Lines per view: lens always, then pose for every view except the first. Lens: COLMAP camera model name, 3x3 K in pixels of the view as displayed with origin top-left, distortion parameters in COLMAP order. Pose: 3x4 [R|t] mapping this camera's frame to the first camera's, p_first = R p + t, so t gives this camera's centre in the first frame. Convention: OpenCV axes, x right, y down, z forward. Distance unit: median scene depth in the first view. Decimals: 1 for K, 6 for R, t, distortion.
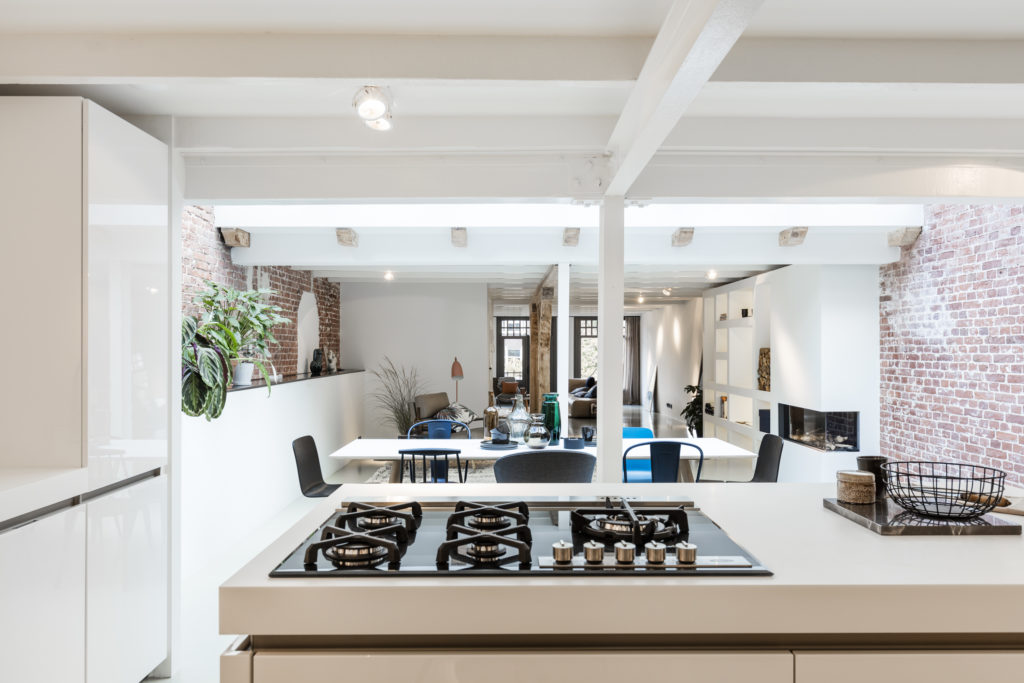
lens RADIAL K [[807.0, 0, 512.0], [0, 807.0, 341.5], [0, 0, 1]] dist [0.002727, 0.000626]
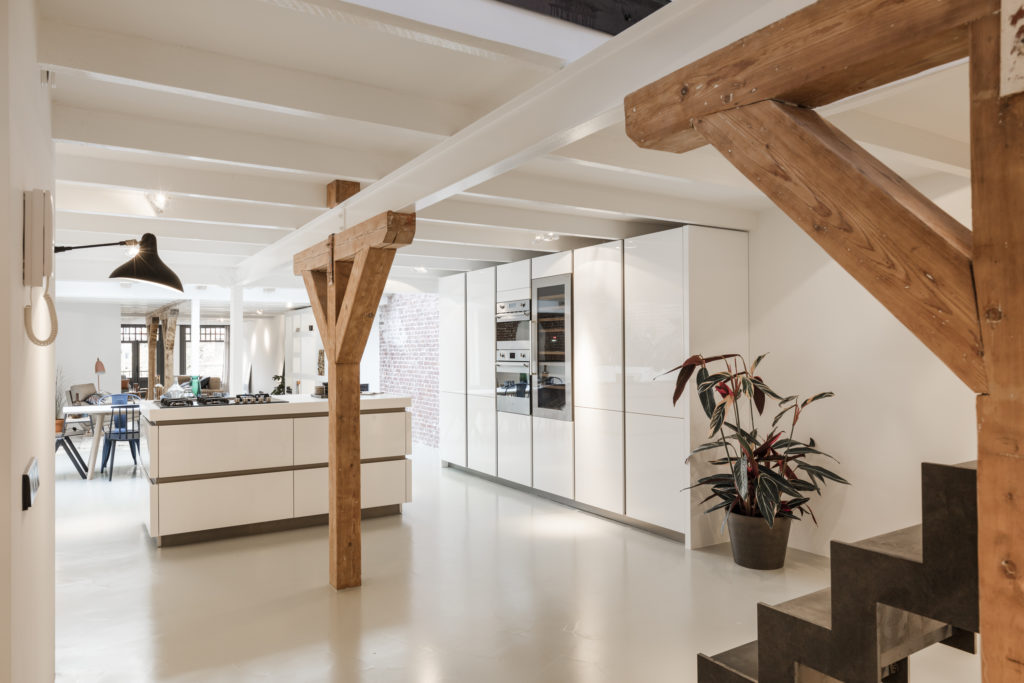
lens RADIAL K [[699.0, 0, 512.0], [0, 699.0, 341.5], [0, 0, 1]] dist [-0.002891, -0.000581]
pose [[0.858250, 0.001037, 0.513230, -0.081392], [0.000916, 0.999993, -0.003553, -0.003062], [-0.513231, 0.003520, 0.858243, -0.397189]]
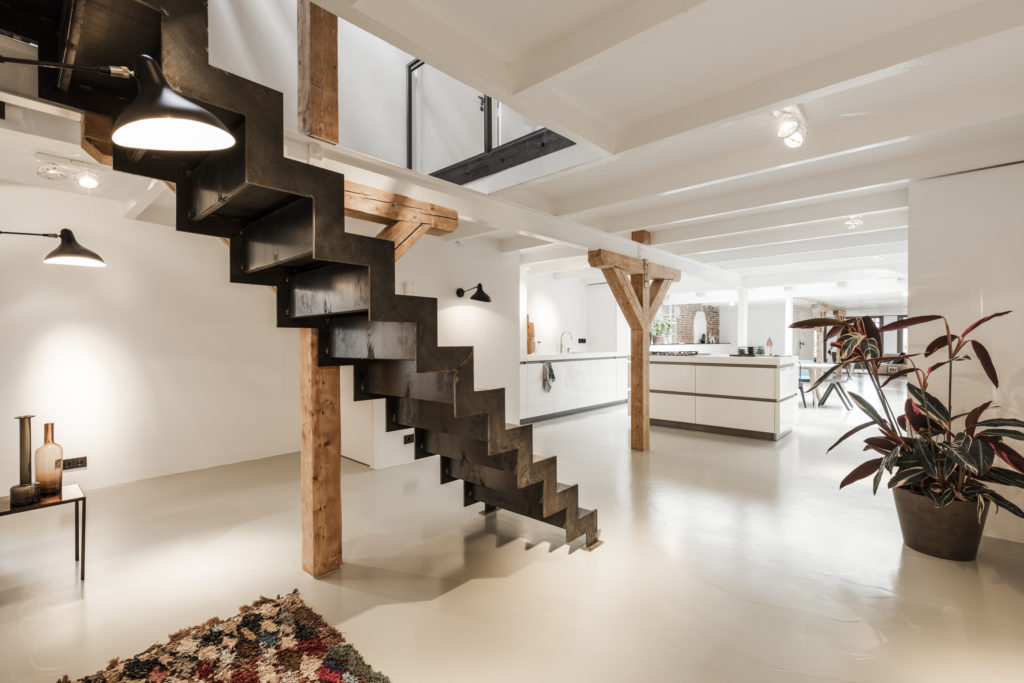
lens RADIAL K [[465.4, 0, 512.0], [0, 465.4, 341.5], [0, 0, 1]] dist [-0.000251, -0.000046]
pose [[0.740914, -0.007632, -0.671557, 0.270547], [0.014795, 0.999878, 0.004959, 0.015973], [0.671437, -0.013610, 0.740936, -0.458643]]
